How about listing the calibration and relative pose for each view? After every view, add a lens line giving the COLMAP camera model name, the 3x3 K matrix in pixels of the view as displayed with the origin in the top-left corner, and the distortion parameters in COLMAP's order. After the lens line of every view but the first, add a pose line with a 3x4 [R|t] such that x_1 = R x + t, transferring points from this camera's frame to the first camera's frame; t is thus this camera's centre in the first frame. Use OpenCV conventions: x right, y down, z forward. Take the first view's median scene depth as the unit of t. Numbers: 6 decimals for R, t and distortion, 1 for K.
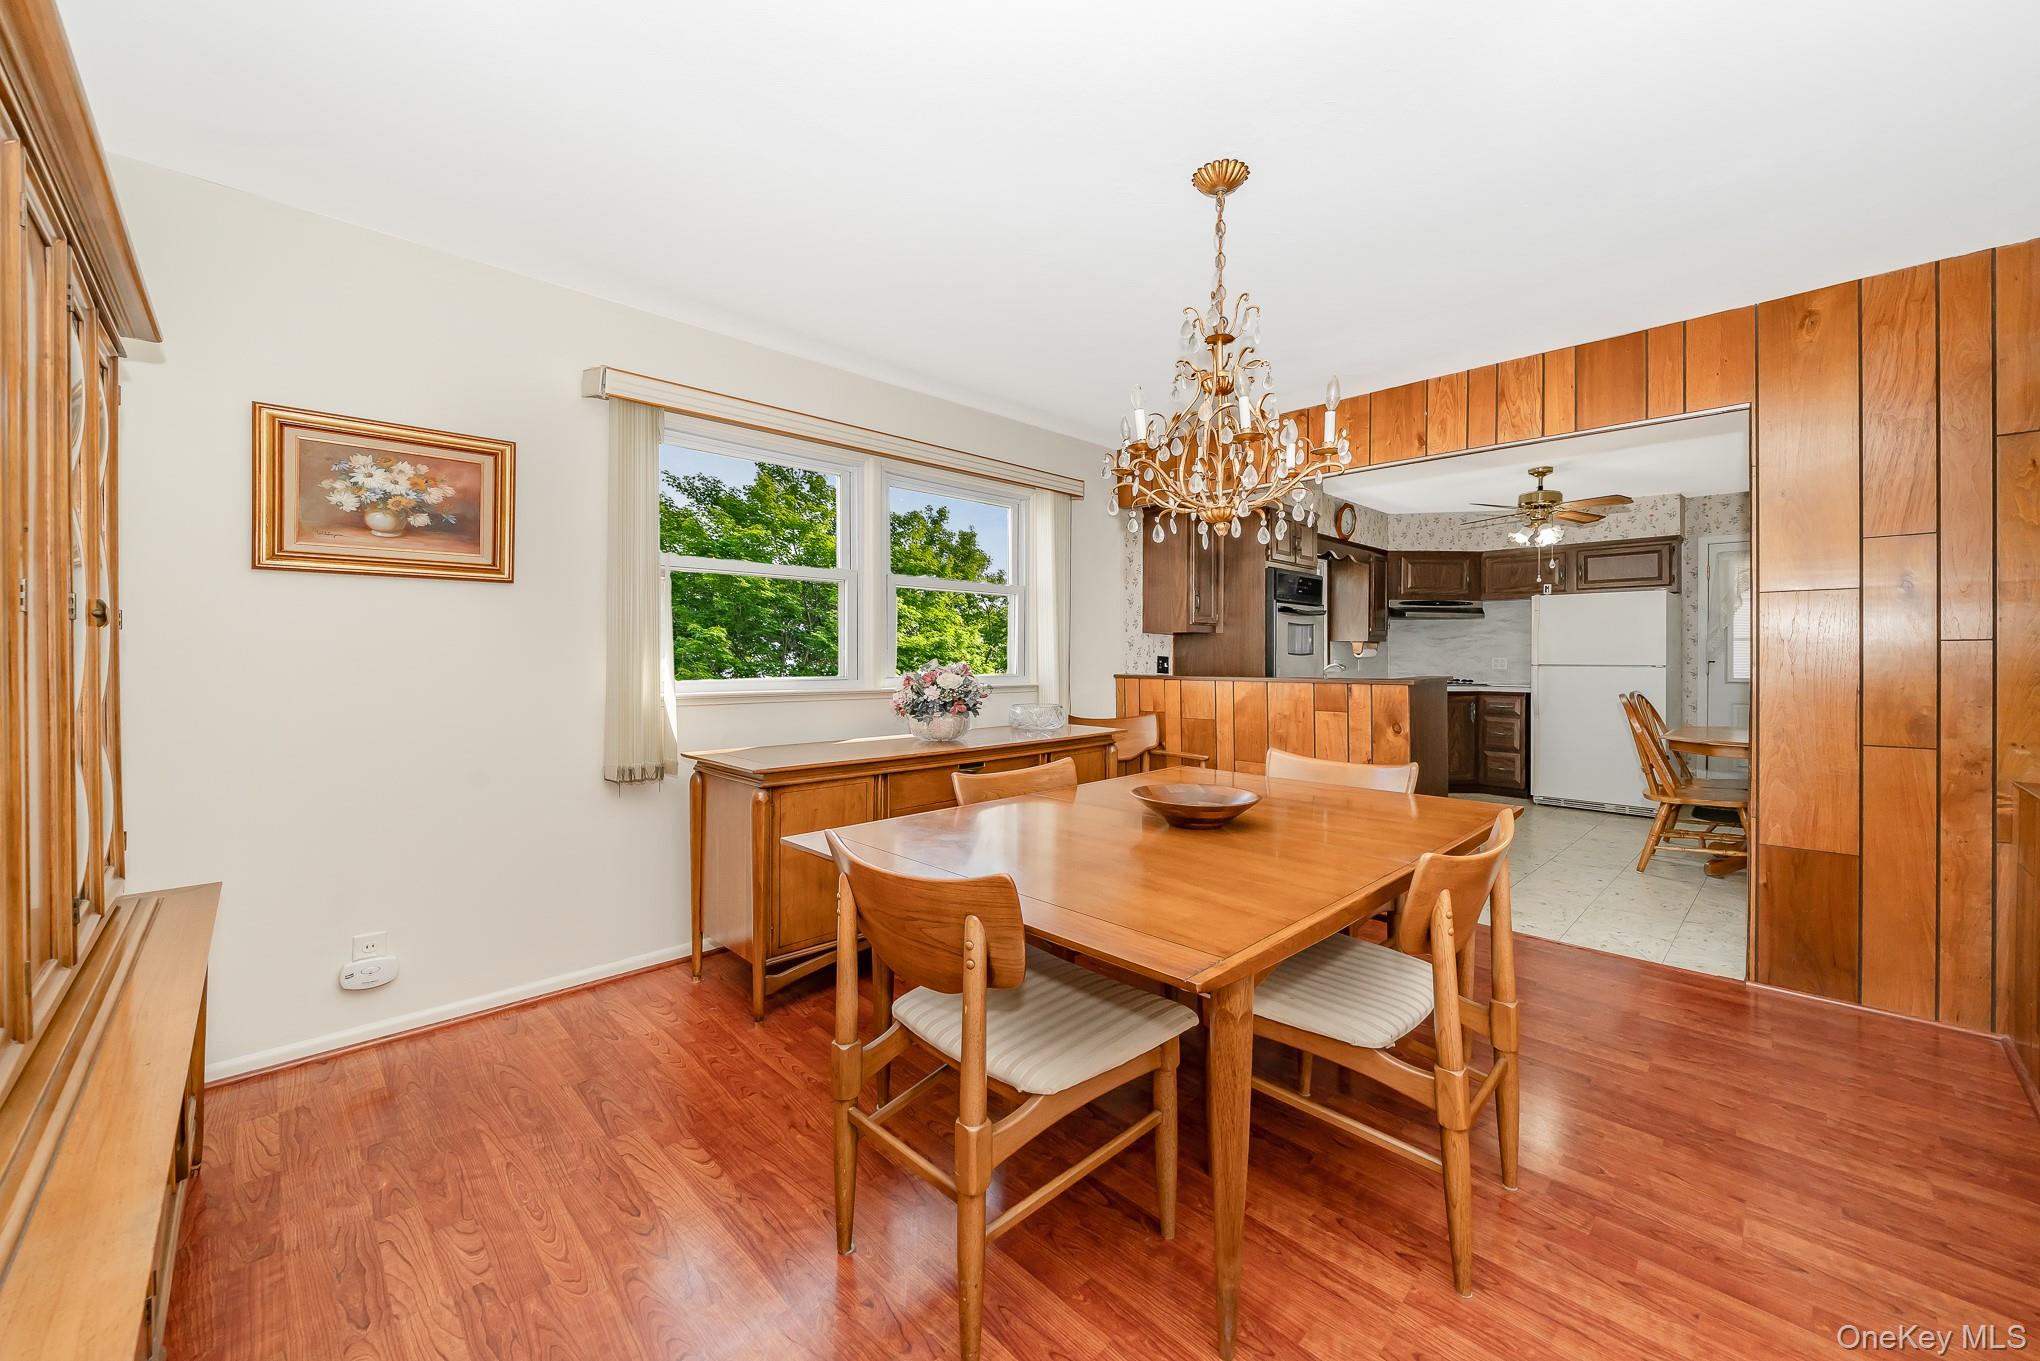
lens RADIAL K [[784.3, 0, 1015.7], [0, 784.3, 677.9], [0, 0, 1]] dist [-0.012965, -0.000060]
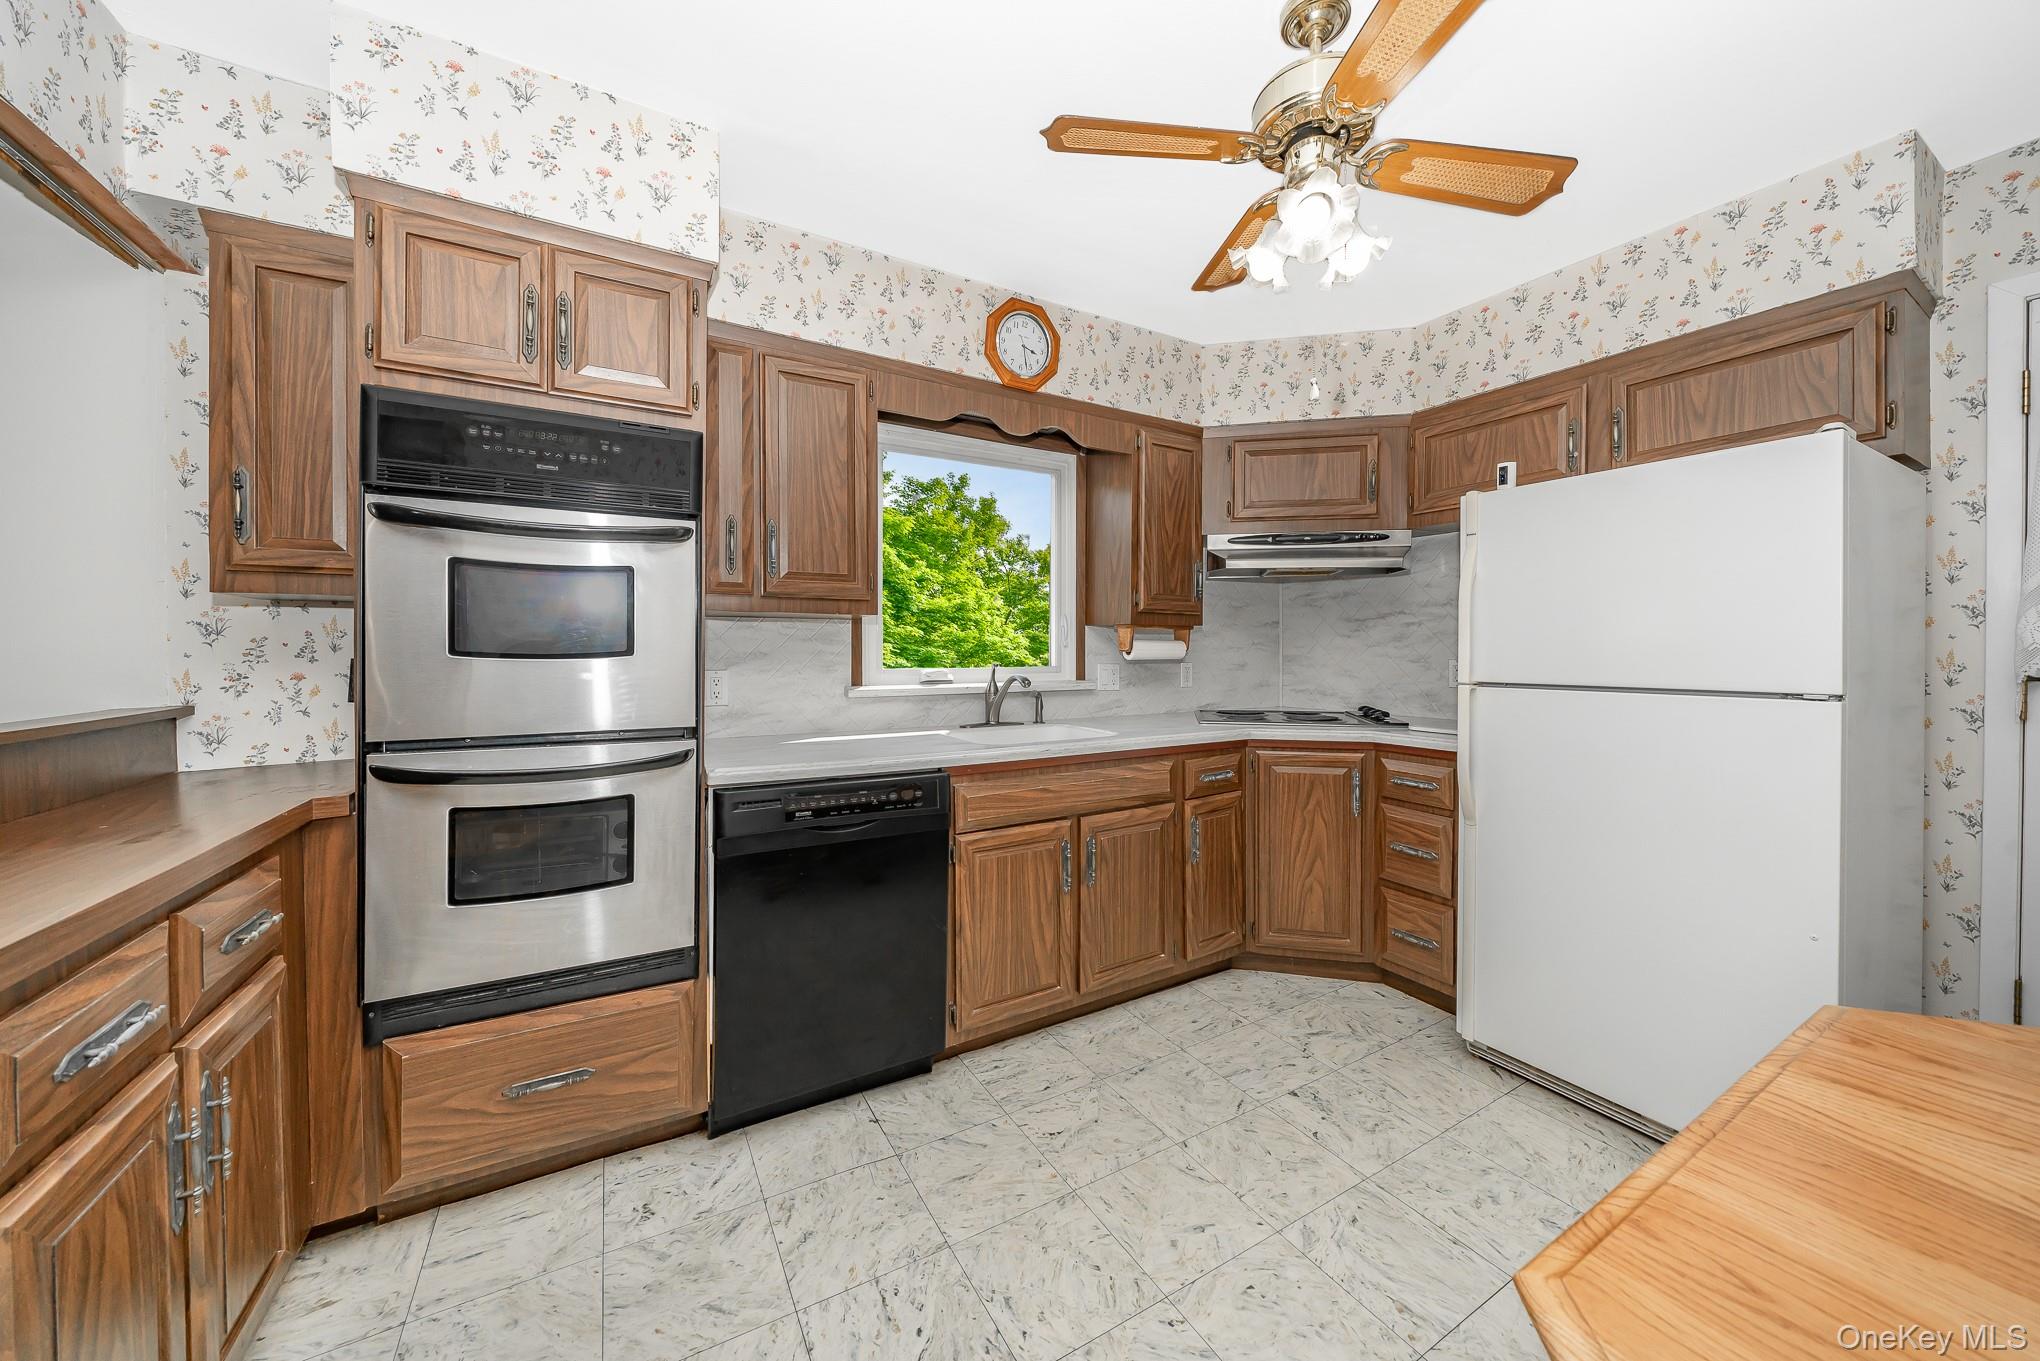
lens RADIAL K [[784.3, 0, 1008.2], [0, 784.3, 653.6], [0, 0, 1]] dist [-0.012965, -0.000060]
pose [[0.982427, 0.007551, -0.186494, 0.175402], [-0.008148, 0.999964, -0.002438, -0.008444], [0.186469, 0.003915, 0.982453, 0.198981]]
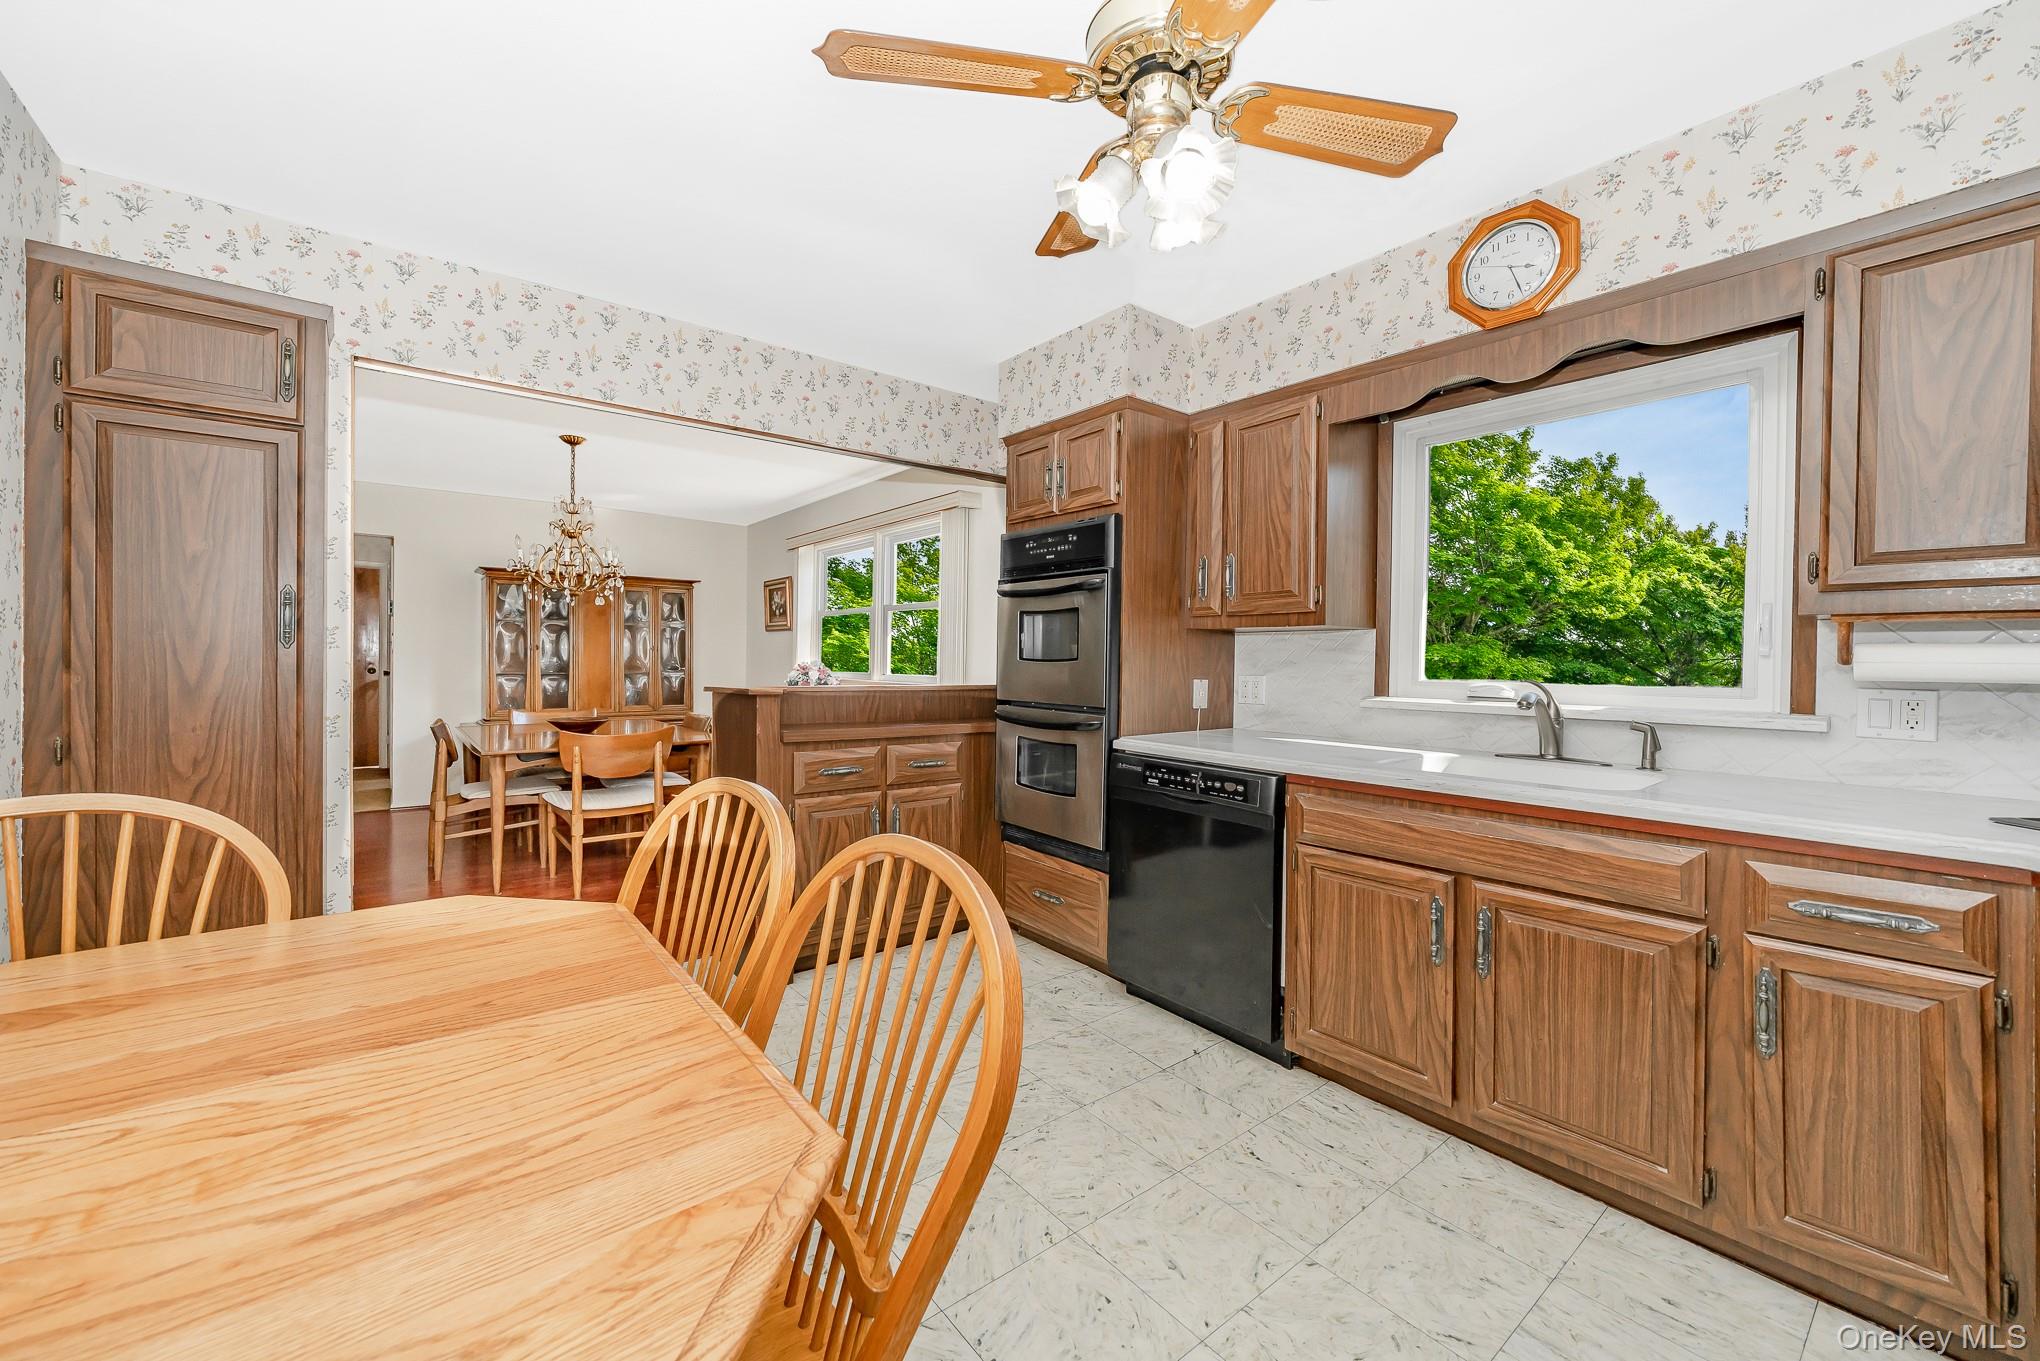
lens RADIAL K [[784.3, 0, 1016.5], [0, 784.3, 660.1], [0, 0, 1]] dist [-0.012965, -0.000060]
pose [[-0.081179, 0.005735, -0.996683, 0.273675], [-0.016975, 0.999830, 0.007135, -0.009118], [0.996555, 0.017498, -0.081068, 0.286493]]
